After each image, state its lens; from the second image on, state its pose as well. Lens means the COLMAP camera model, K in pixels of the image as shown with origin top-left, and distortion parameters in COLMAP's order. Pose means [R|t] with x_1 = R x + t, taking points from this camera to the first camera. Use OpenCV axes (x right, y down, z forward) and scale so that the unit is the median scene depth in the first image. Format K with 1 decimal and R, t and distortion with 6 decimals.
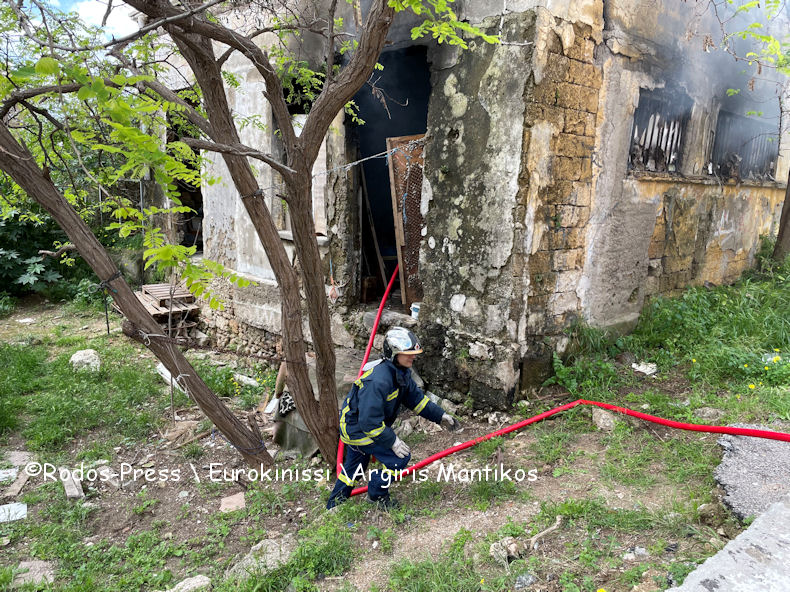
lens RADIAL K [[608.3, 0, 388.9], [0, 608.3, 293.8], [0, 0, 1]] dist [0.084525, -0.078131]
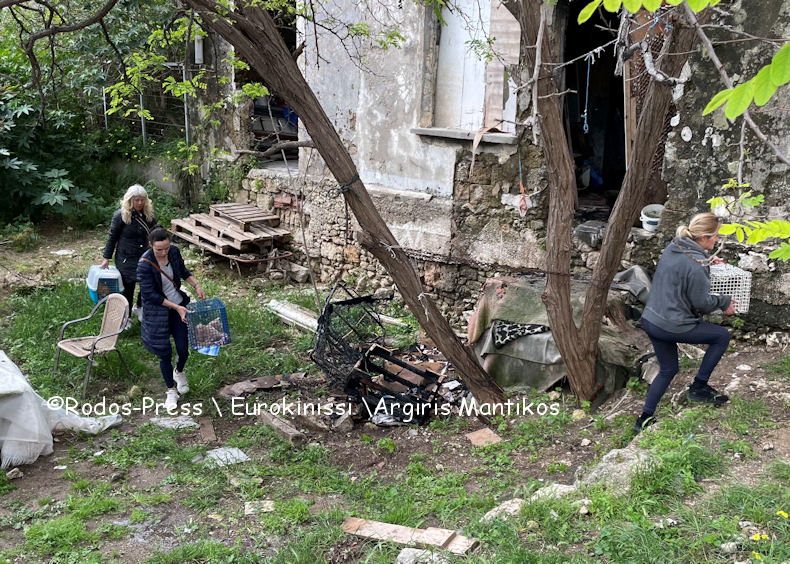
lens RADIAL K [[883.7, 0, 393.5], [0, 883.7, 309.9], [0, 0, 1]] dist [0.078778, 0.000000]
pose [[0.998867, -0.019262, 0.043508, -0.391444], [0.015473, 0.996193, 0.085793, 0.043834], [-0.044995, -0.085022, 0.995363, -0.210411]]
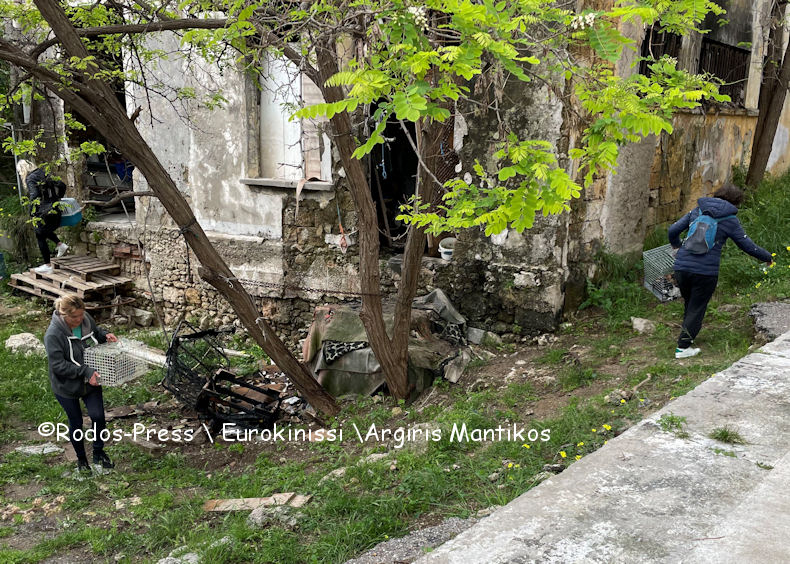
lens RADIAL K [[883.7, 0, 408.9], [0, 883.7, 365.0], [0, 0, 1]] dist [0.078778, 0.000000]
pose [[0.969235, -0.086730, 0.230352, -0.399551], [0.066105, 0.993203, 0.095804, 0.077499], [-0.237095, -0.077629, 0.968380, -0.436264]]
